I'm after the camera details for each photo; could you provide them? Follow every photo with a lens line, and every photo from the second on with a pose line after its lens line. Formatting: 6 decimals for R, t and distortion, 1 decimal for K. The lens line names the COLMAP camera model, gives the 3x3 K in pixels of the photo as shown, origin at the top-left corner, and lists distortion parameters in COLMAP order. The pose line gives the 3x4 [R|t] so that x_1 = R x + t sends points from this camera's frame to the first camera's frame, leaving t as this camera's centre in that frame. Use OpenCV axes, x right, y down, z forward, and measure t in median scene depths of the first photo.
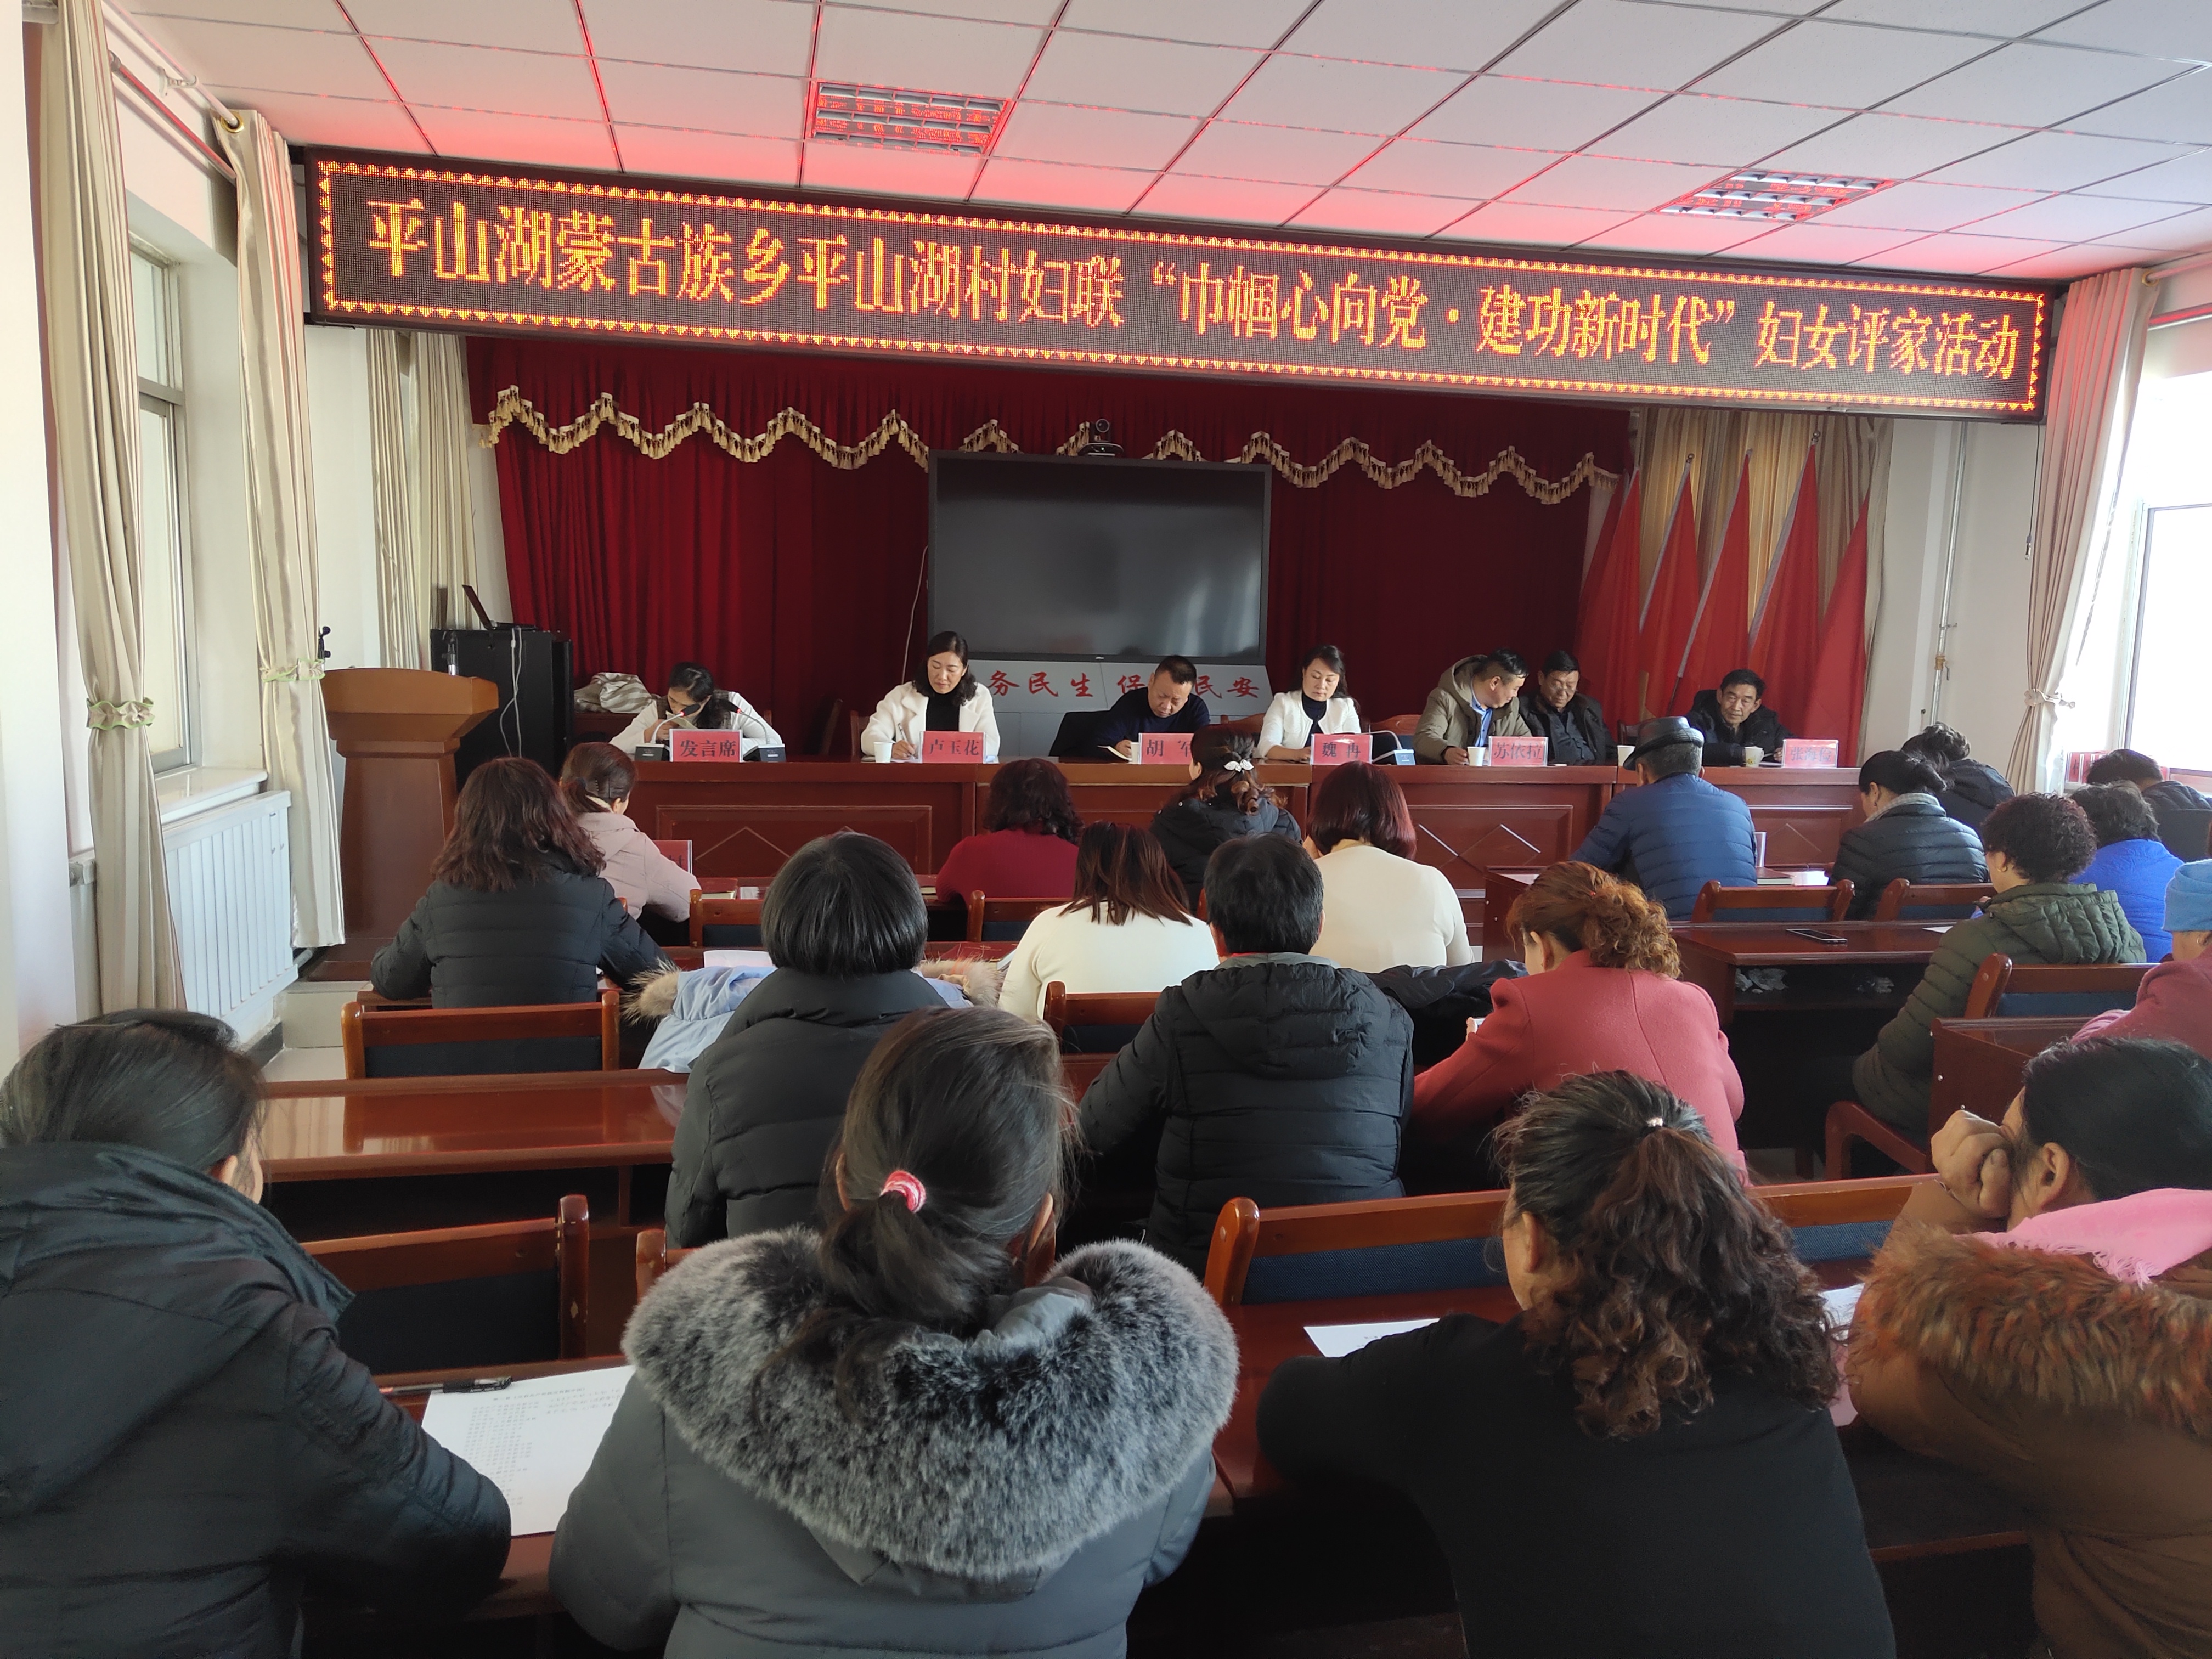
lens RADIAL K [[1675.5, 0, 1110.6], [0, 1675.5, 826.9], [0, 0, 1]] dist [0.042192, -0.022578]
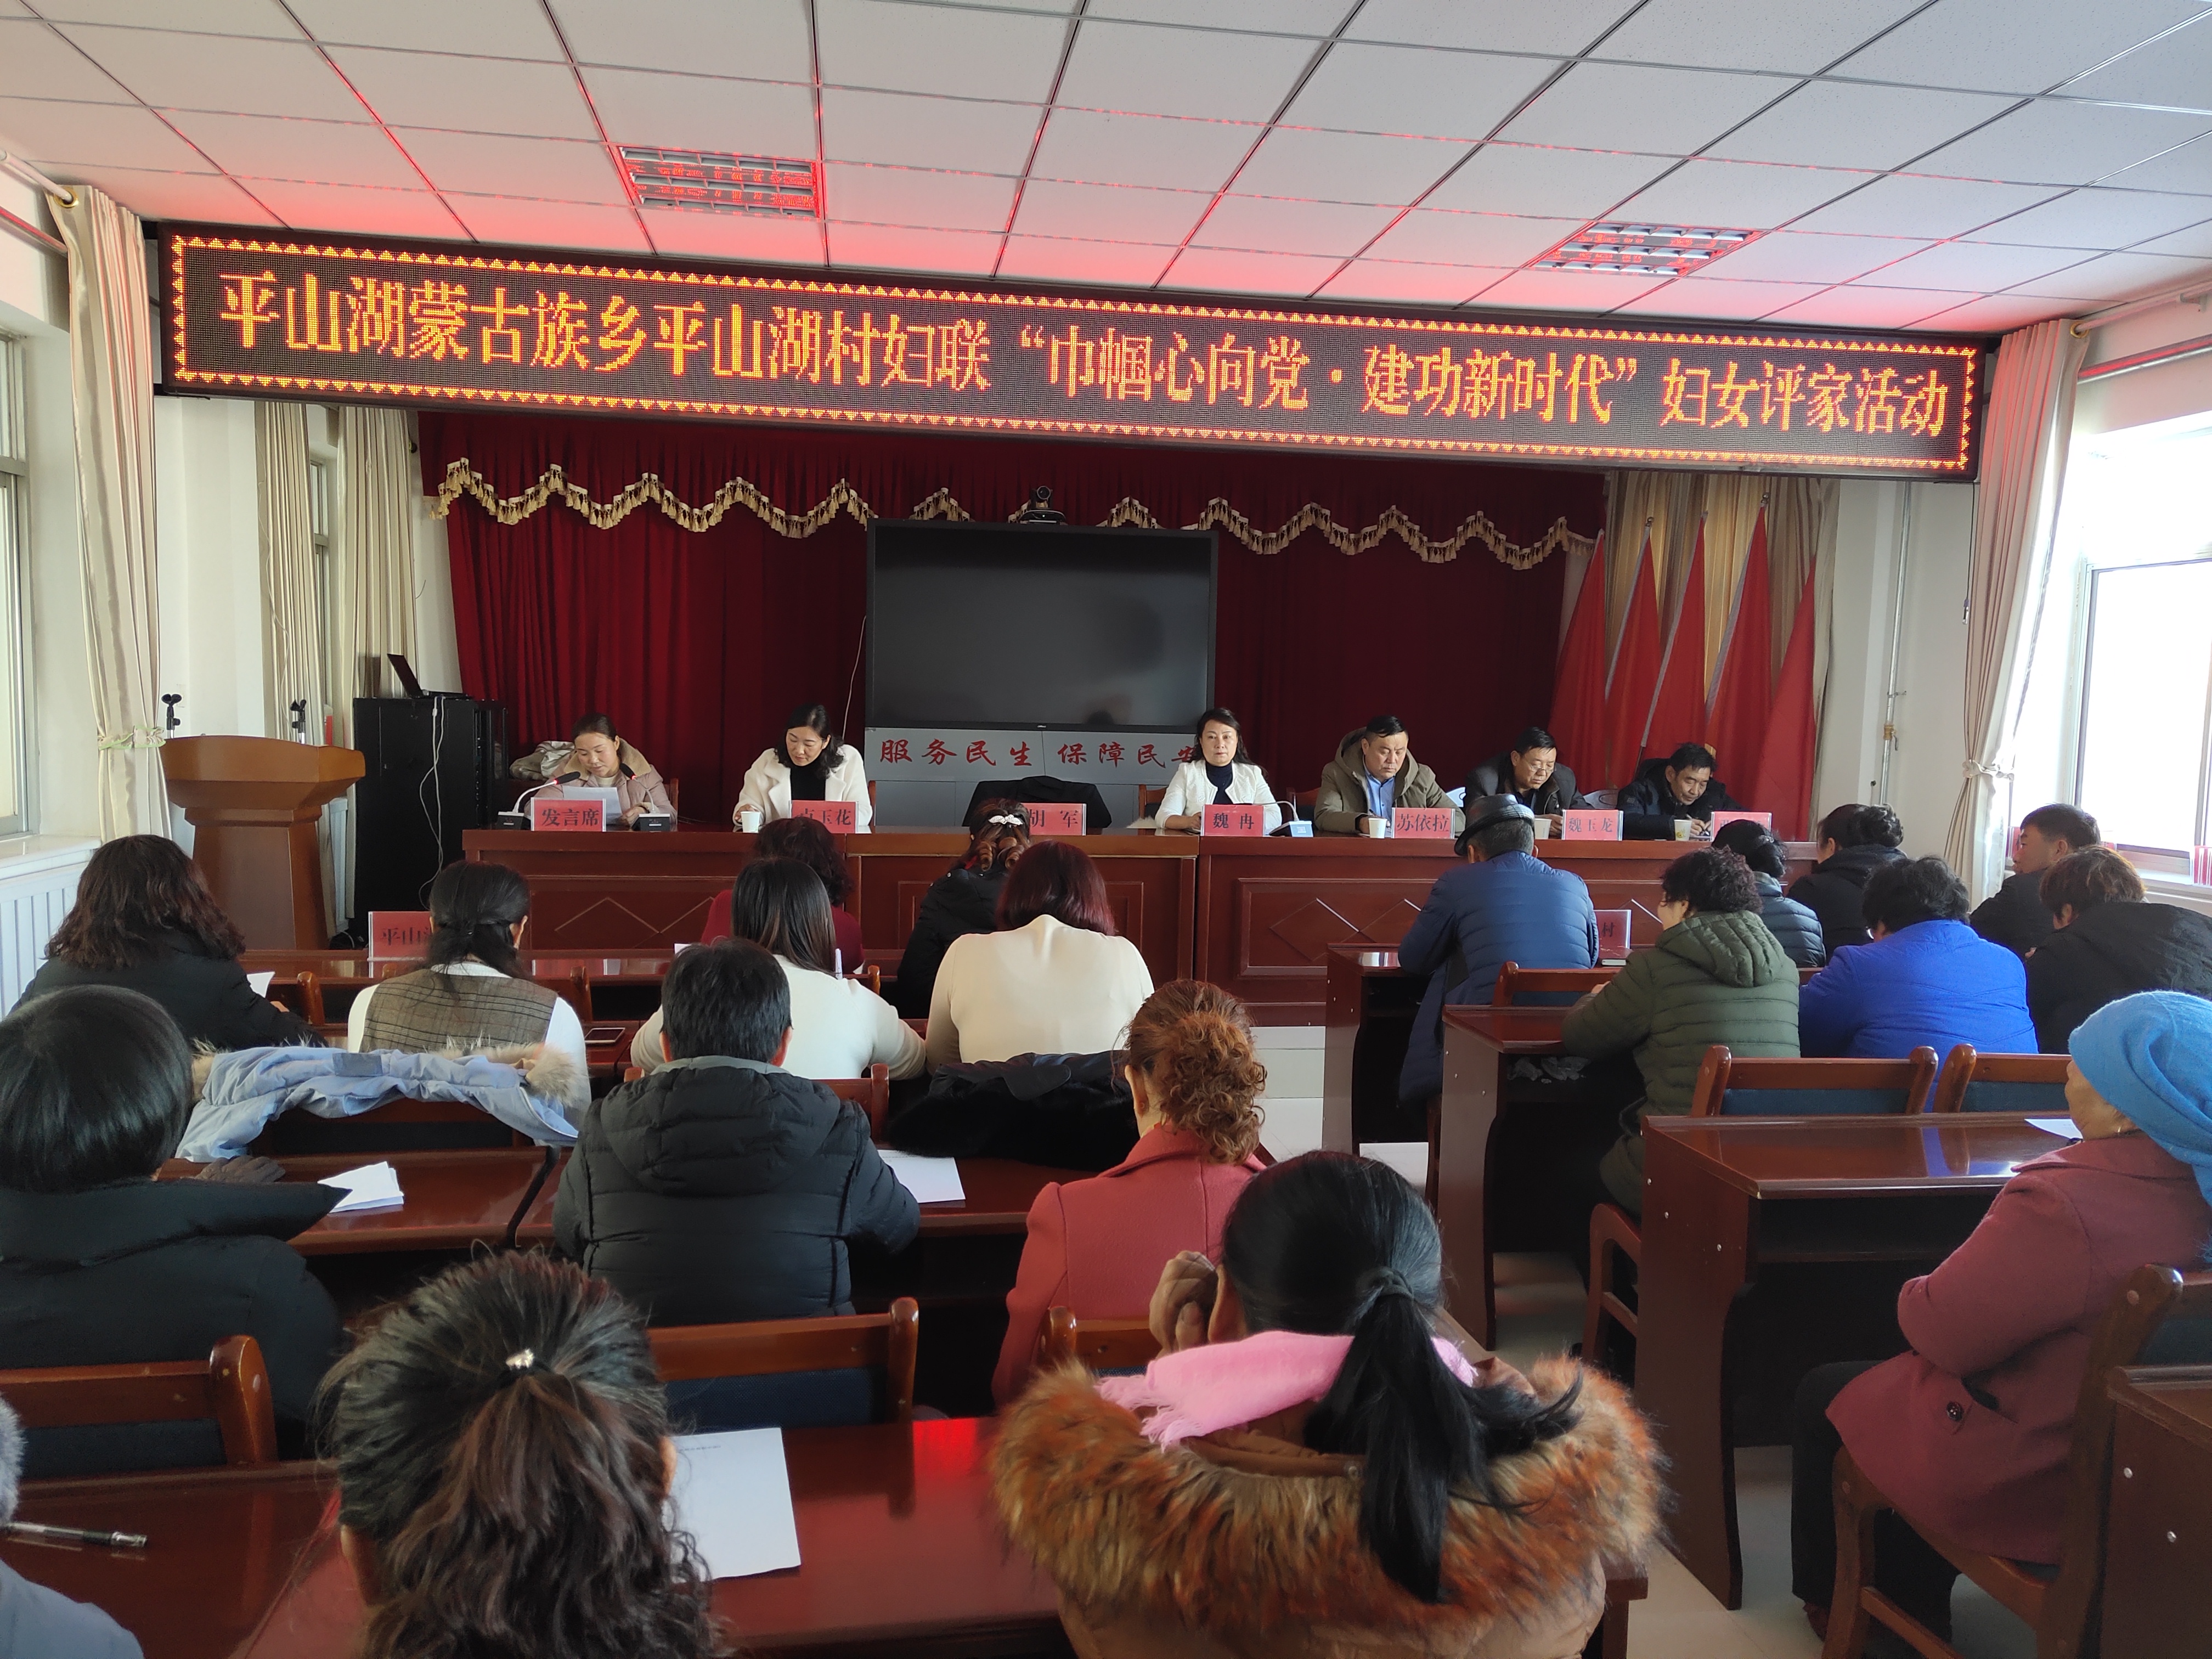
lens RADIAL K [[1675.5, 0, 1111.1], [0, 1675.5, 827.9], [0, 0, 1]] dist [0.042192, -0.022578]
pose [[0.998245, 0.003951, -0.059084, 0.129007], [-0.006358, 0.999155, -0.040596, -0.002135], [0.058874, 0.040900, 0.997427, 0.032021]]
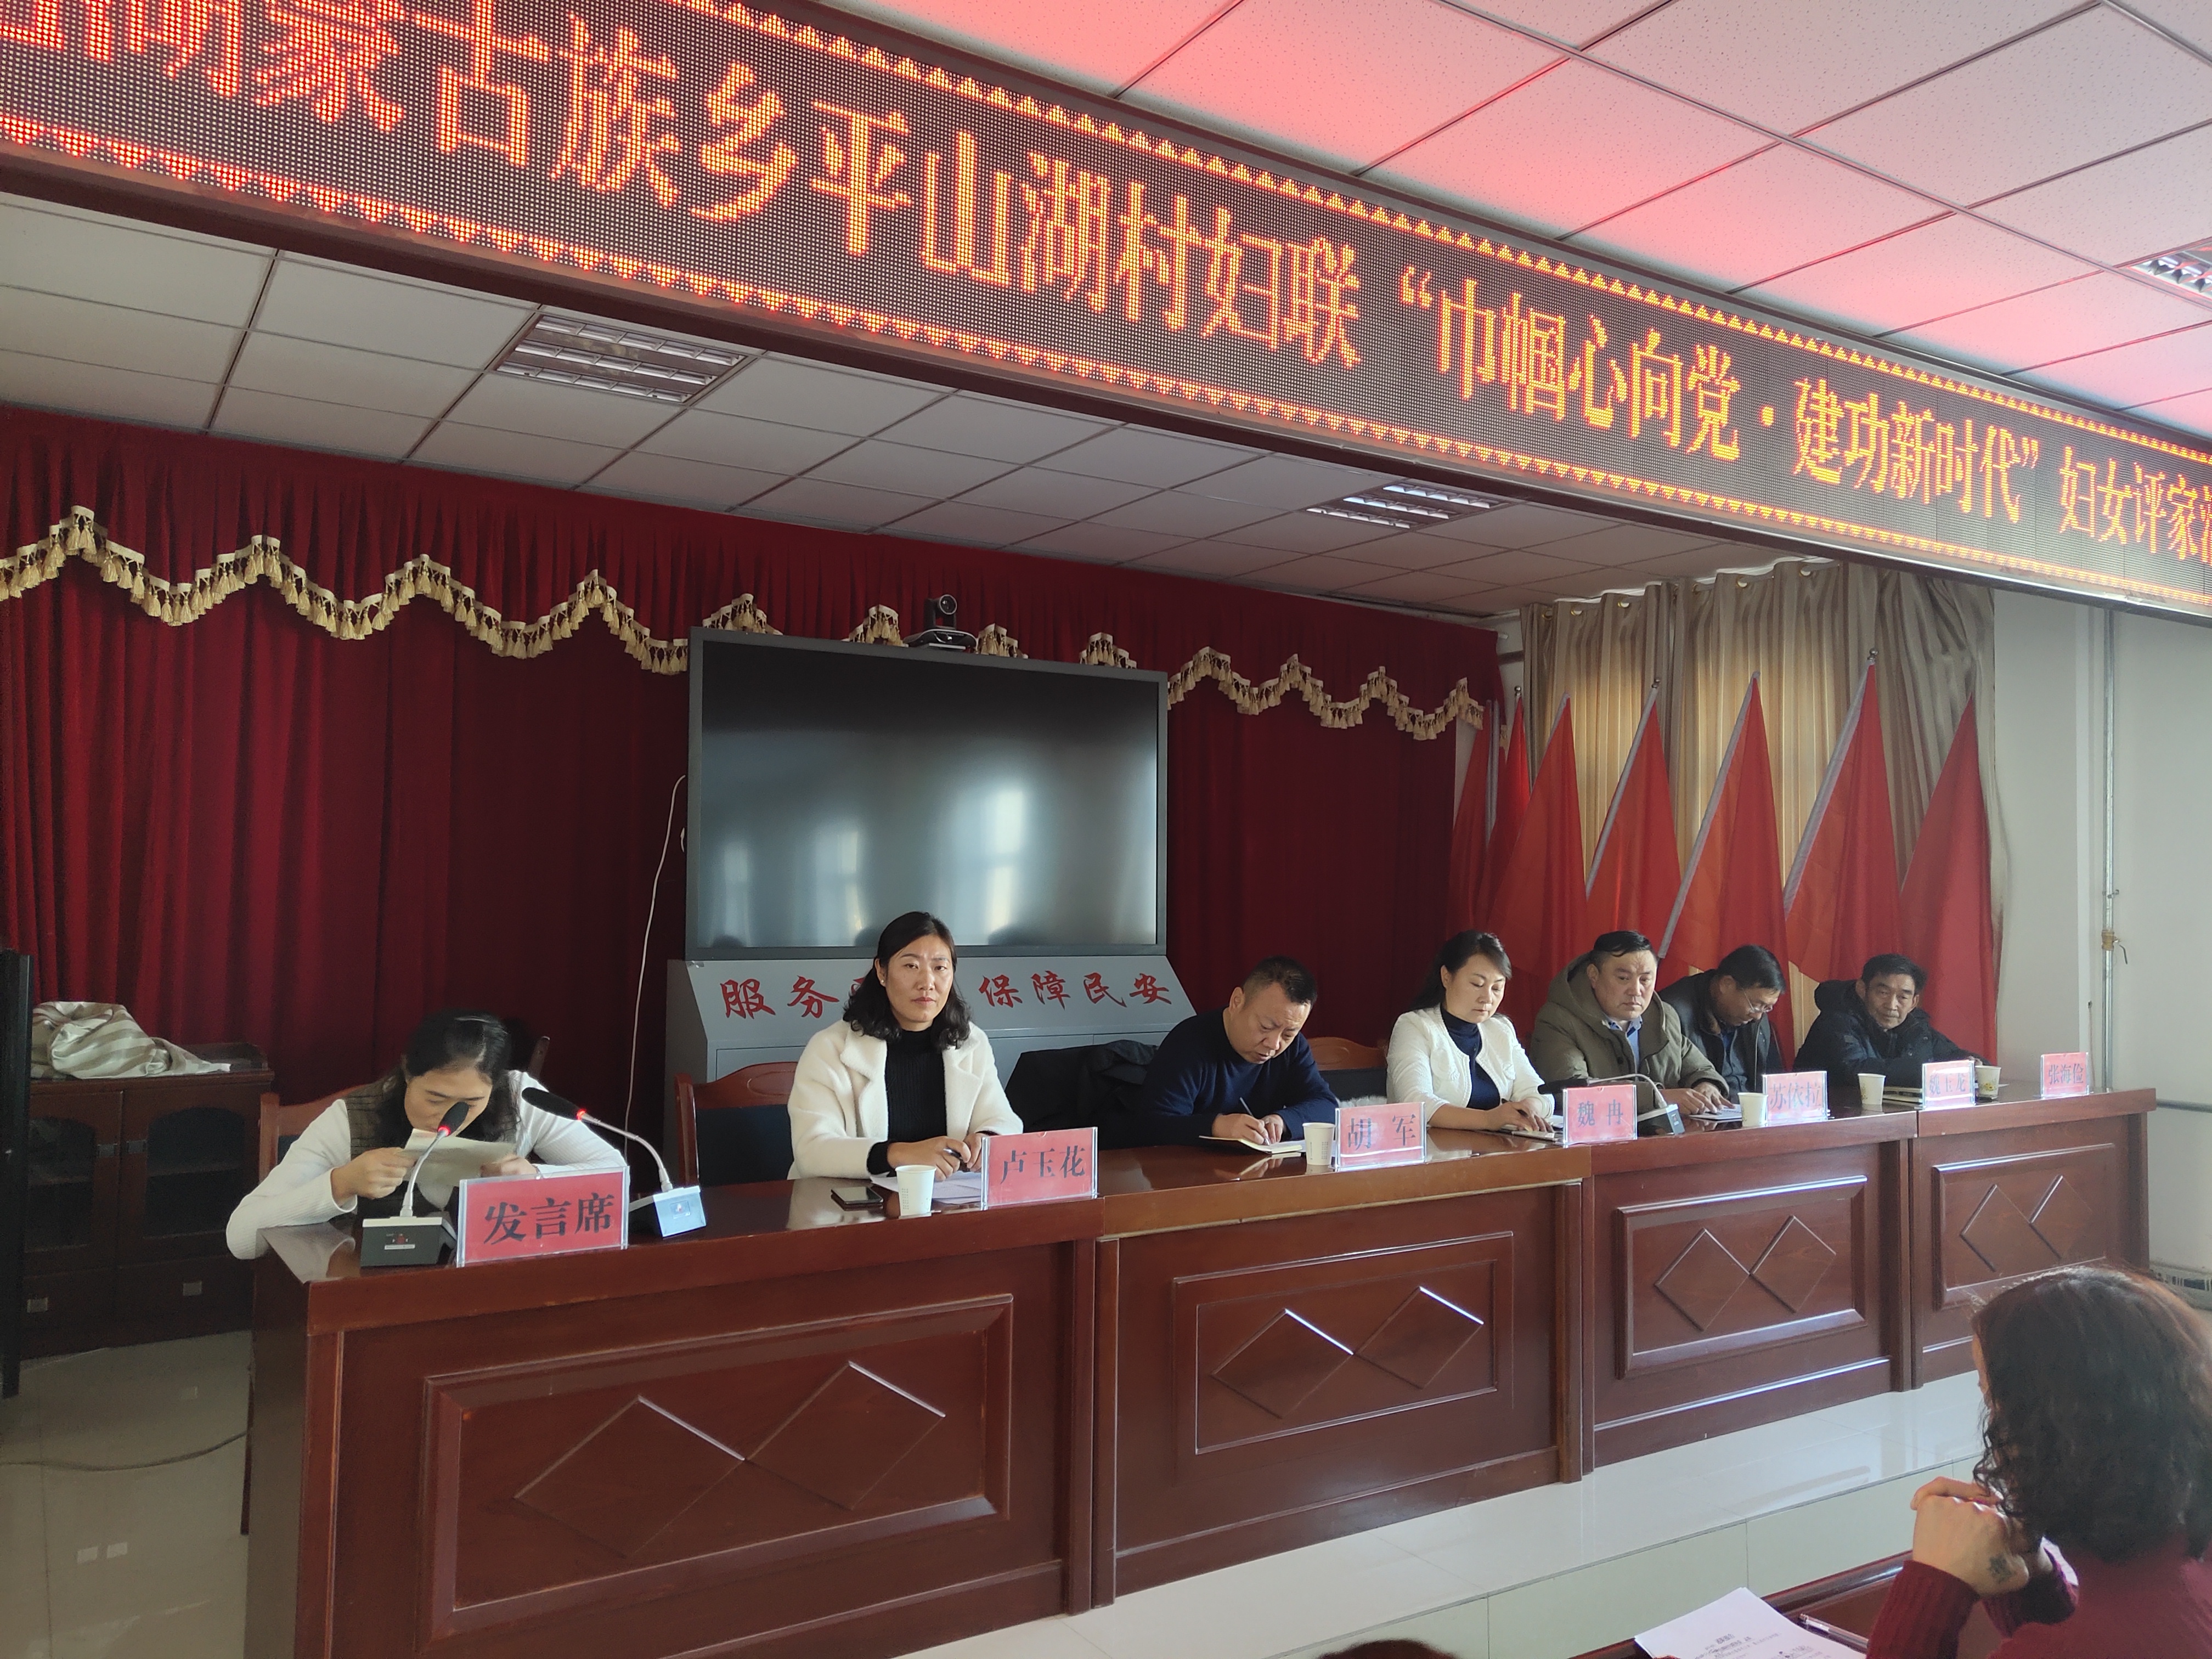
lens RADIAL K [[1675.5, 0, 1114.5], [0, 1675.5, 829.2], [0, 0, 1]] dist [0.042192, -0.022578]
pose [[0.936104, 0.001008, 0.351722, -0.243230], [0.052240, 0.988506, -0.141868, -0.071875], [-0.347823, 0.151177, 0.925292, 0.511436]]
